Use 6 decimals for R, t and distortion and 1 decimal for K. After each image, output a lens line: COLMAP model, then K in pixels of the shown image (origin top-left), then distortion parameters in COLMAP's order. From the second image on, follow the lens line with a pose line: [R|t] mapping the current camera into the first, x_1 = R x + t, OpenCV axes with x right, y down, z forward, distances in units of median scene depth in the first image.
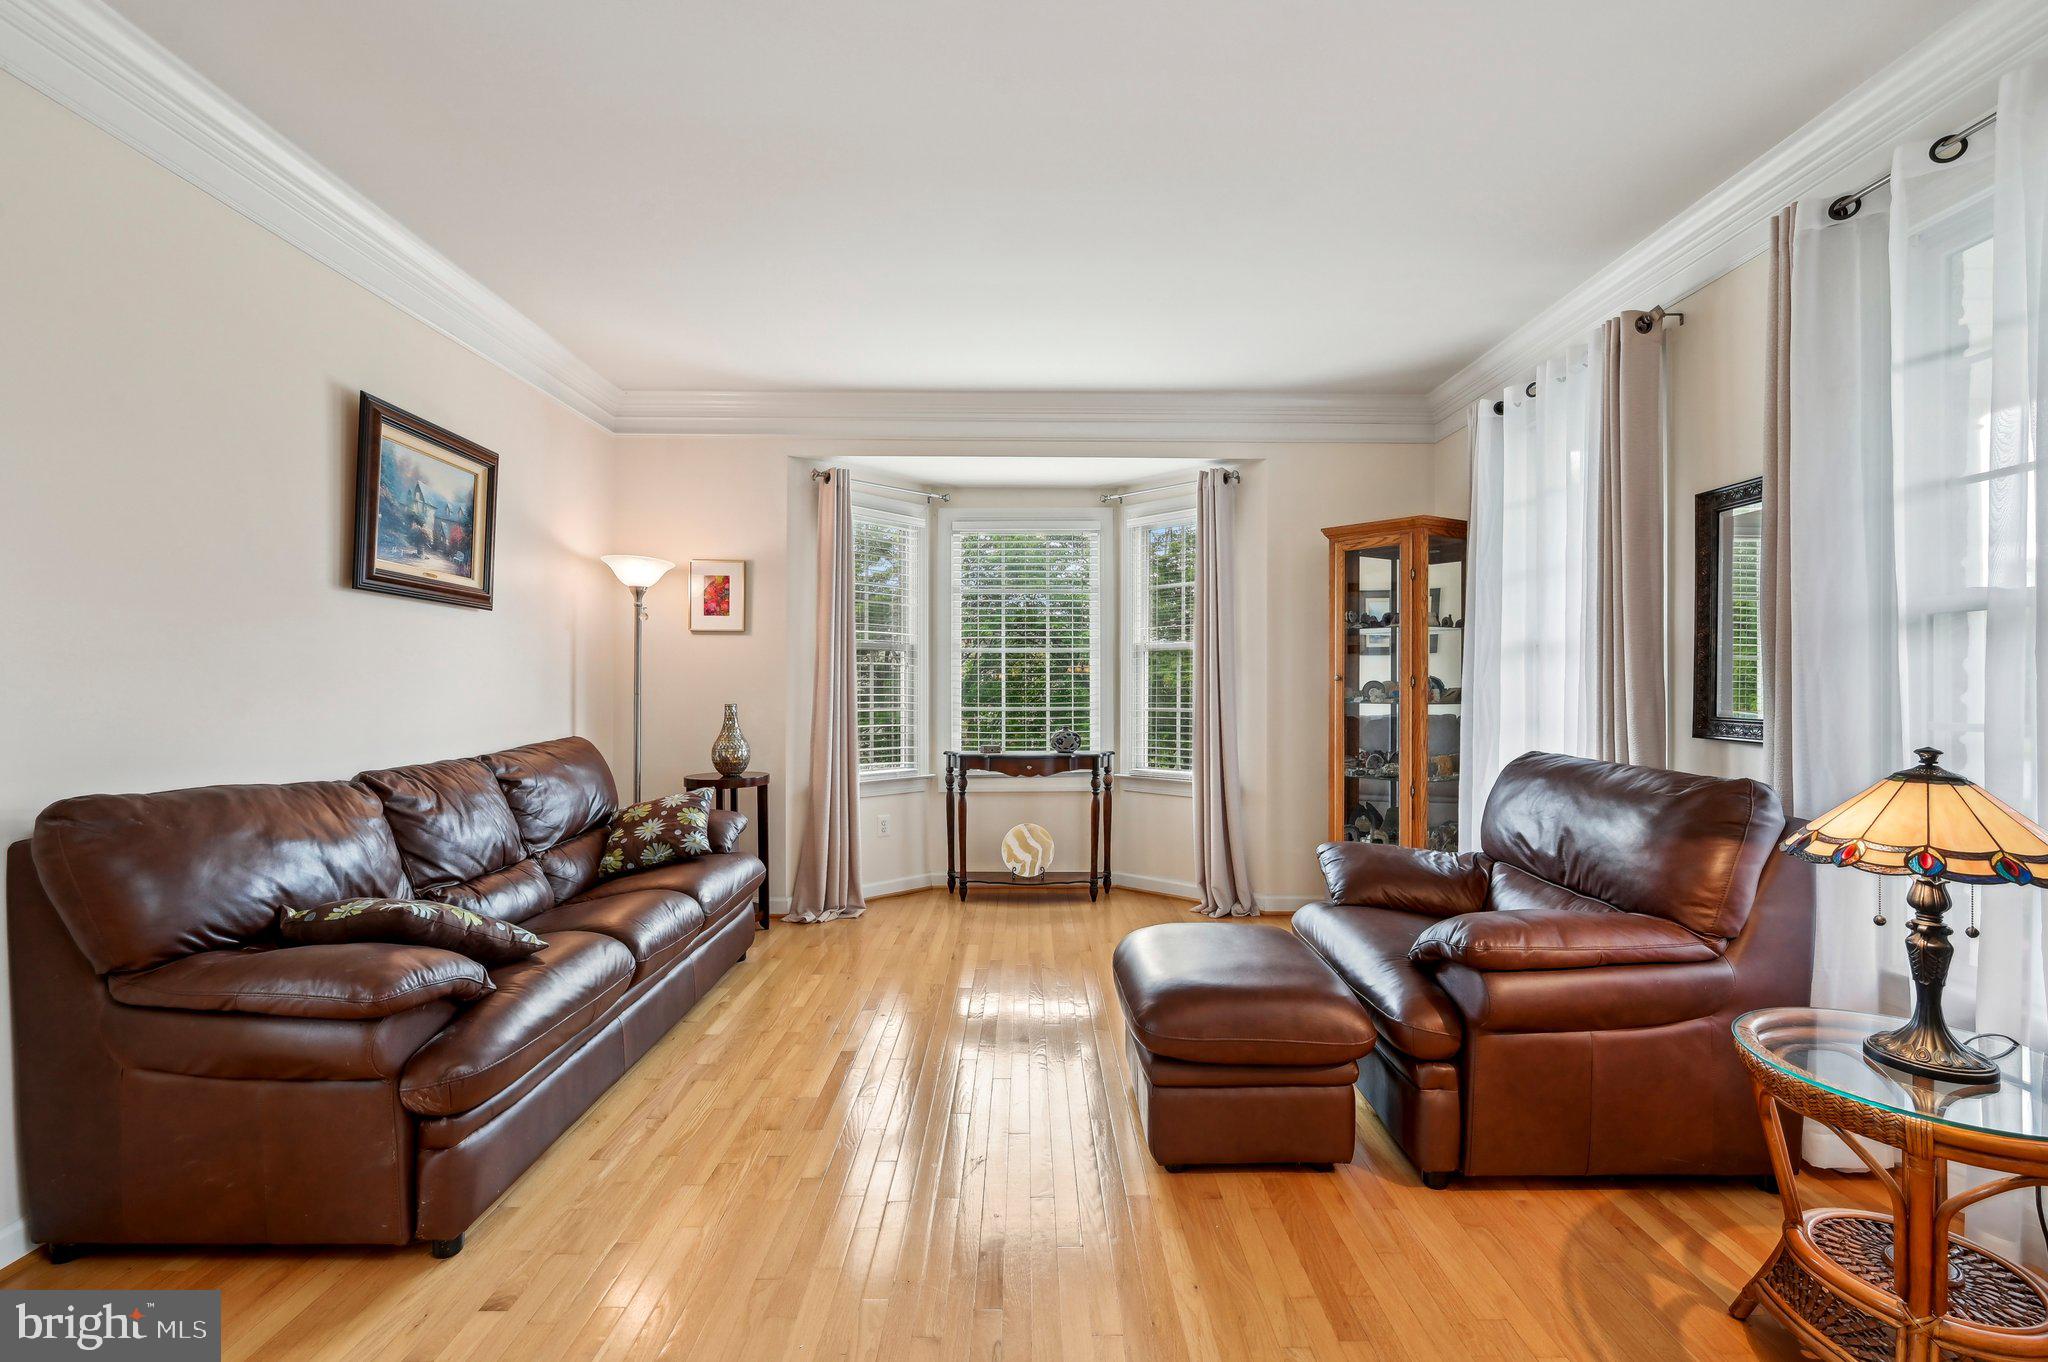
lens RADIAL K [[876.1, 0, 1012.6], [0, 876.1, 687.2], [0, 0, 1]] dist [0.000497, 0.000128]
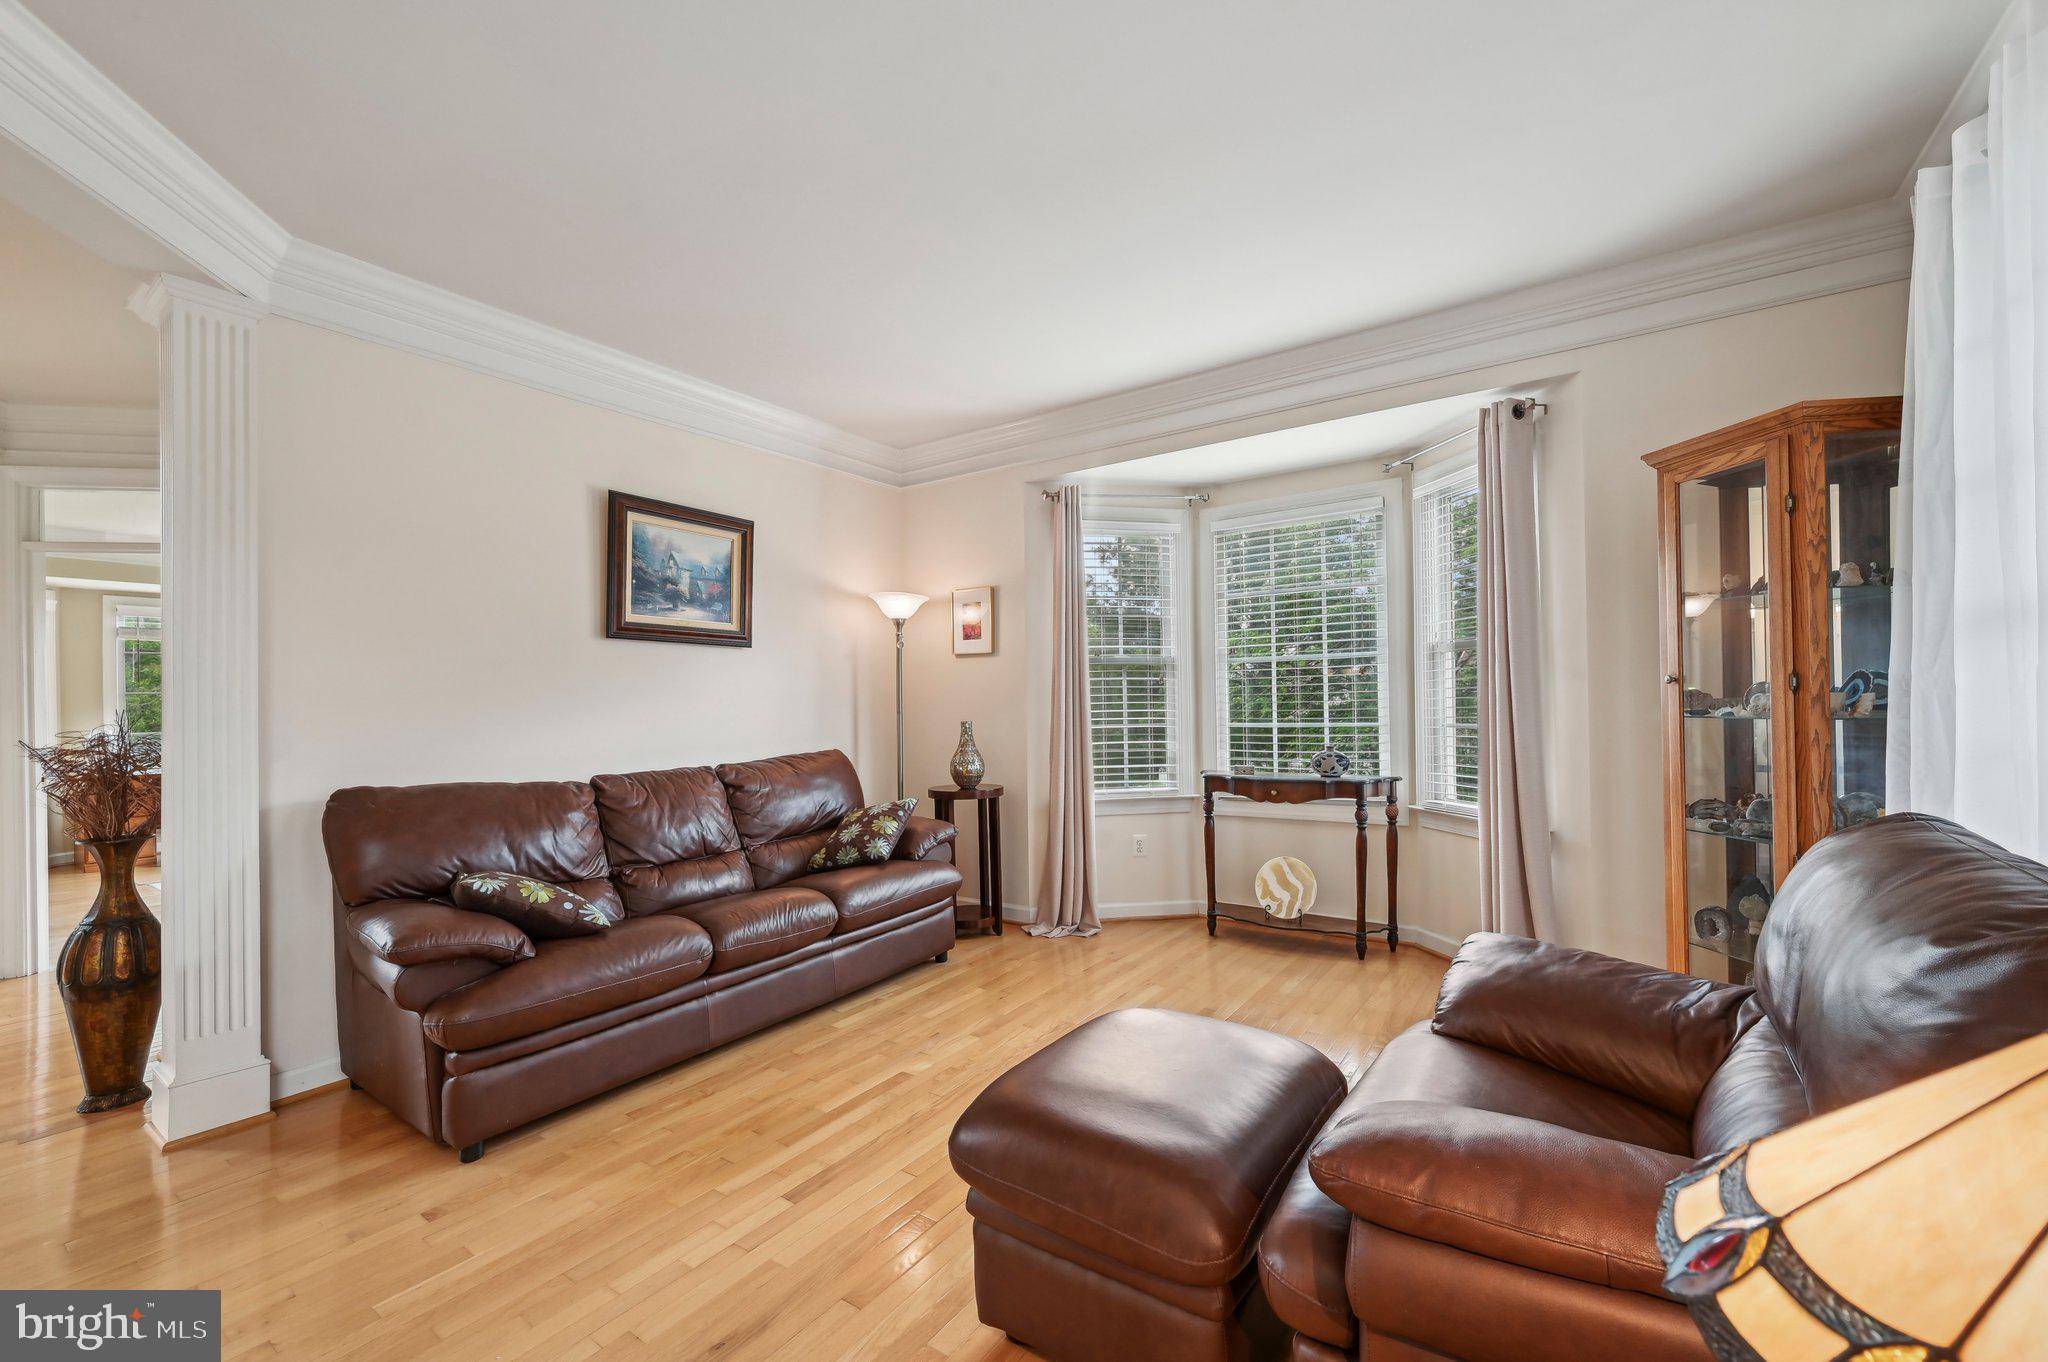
lens RADIAL K [[816.7, 0, 1020.0], [0, 816.7, 699.5], [0, 0, 1]] dist [0.001100, 0.000680]
pose [[0.822028, -0.017956, -0.569164, 0.290295], [0.016984, 0.999831, -0.007013, 0.000623], [0.569193, -0.003902, 0.822194, 0.201701]]
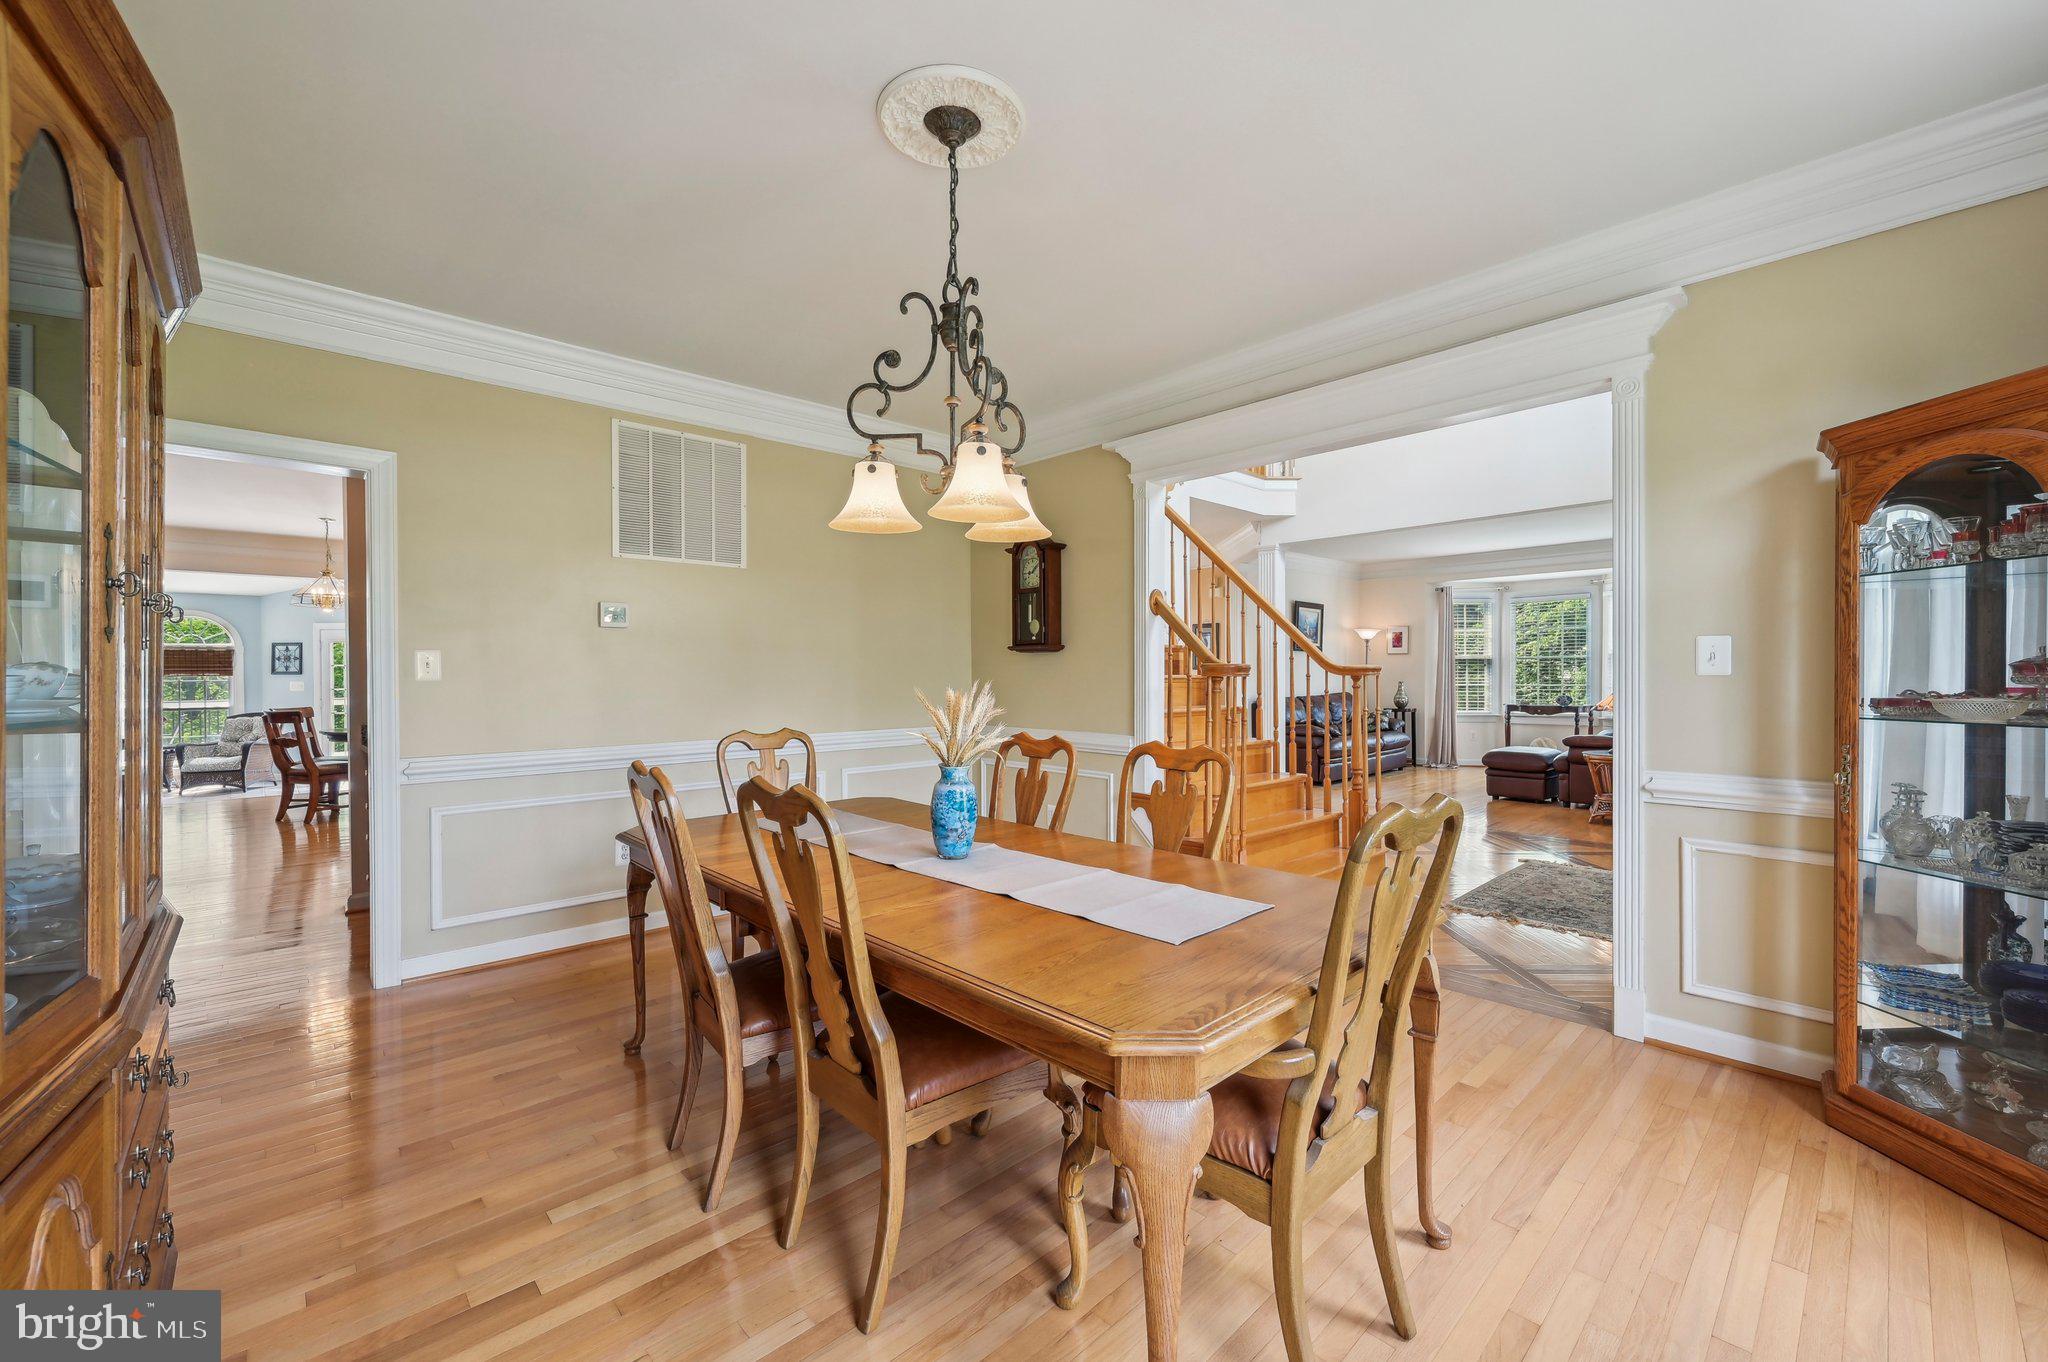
lens RADIAL K [[816.7, 0, 1024.5], [0, 816.7, 683.1], [0, 0, 1]] dist [0.001100, 0.000680]
pose [[0.683512, 0.001390, -0.729938, 0.684489], [0.003715, 0.999979, 0.005382, 0.006677], [0.729930, -0.006390, 0.683492, -1.485147]]
